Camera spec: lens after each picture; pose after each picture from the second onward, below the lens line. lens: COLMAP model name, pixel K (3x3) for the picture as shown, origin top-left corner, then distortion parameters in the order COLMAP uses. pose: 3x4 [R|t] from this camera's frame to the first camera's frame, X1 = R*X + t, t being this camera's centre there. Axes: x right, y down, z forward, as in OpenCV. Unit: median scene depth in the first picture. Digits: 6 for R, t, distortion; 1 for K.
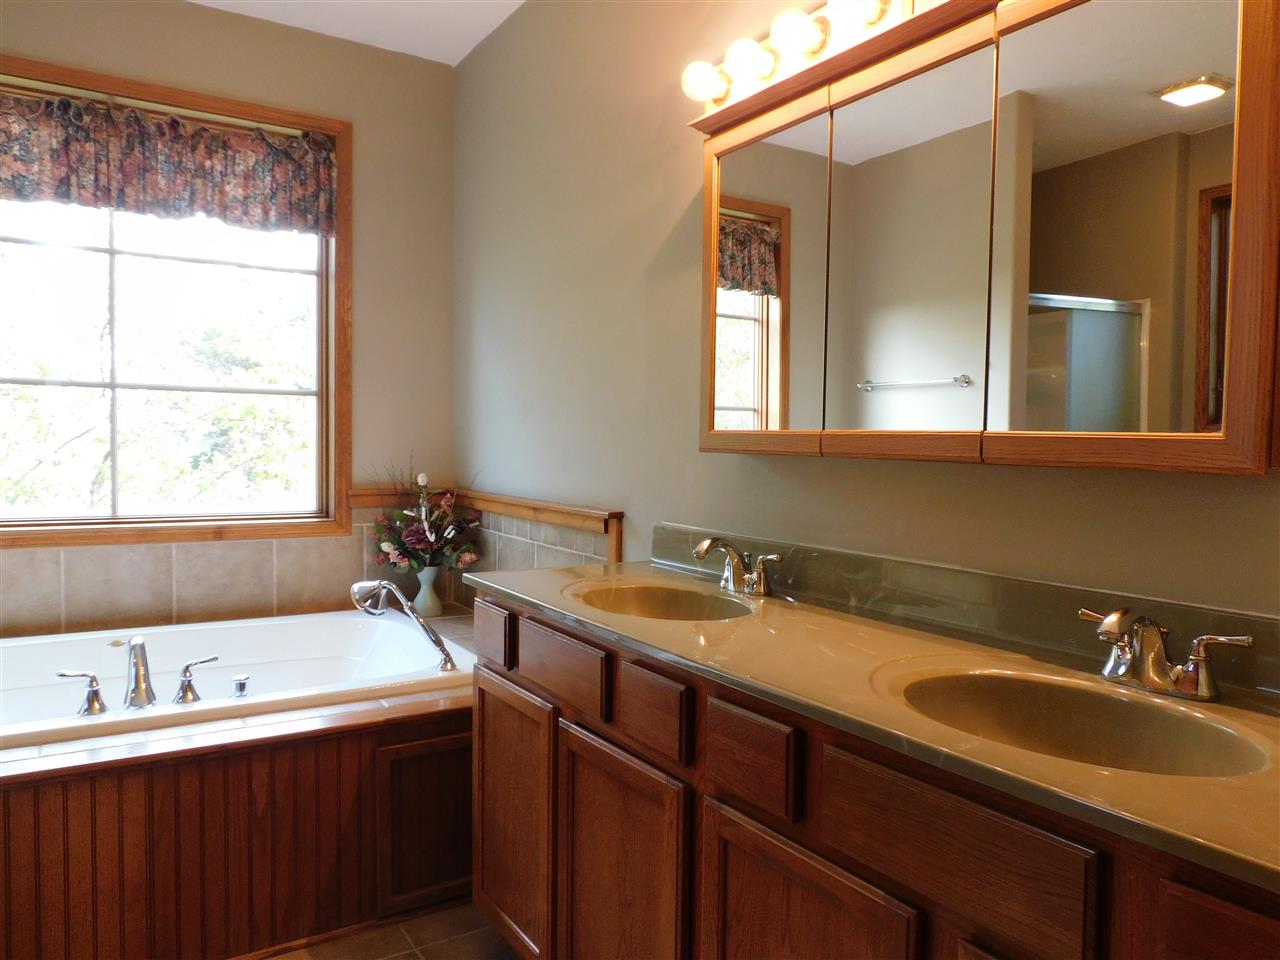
lens RADIAL K [[915.2, 0, 637.3], [0, 915.2, 486.4], [0, 0, 1]] dist [-0.004146, -0.005807]
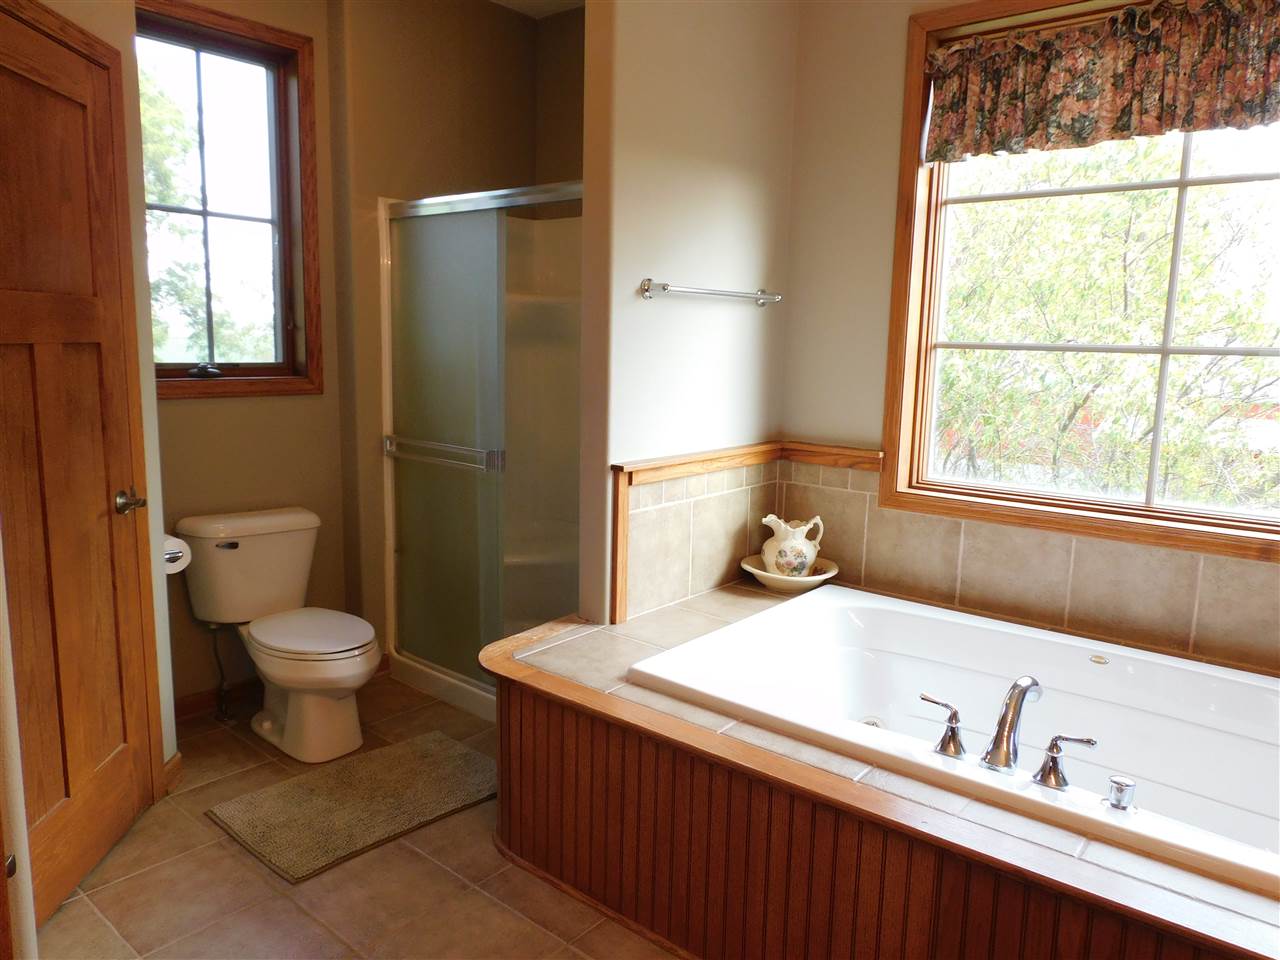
lens RADIAL K [[915.2, 0, 637.3], [0, 915.2, 486.4], [0, 0, 1]] dist [-0.004146, -0.005807]
pose [[0.304182, 0.142805, -0.941849, 0.080579], [-0.050963, 0.989723, 0.133605, -0.079137], [0.951250, 0.007359, 0.308334, 0.309959]]
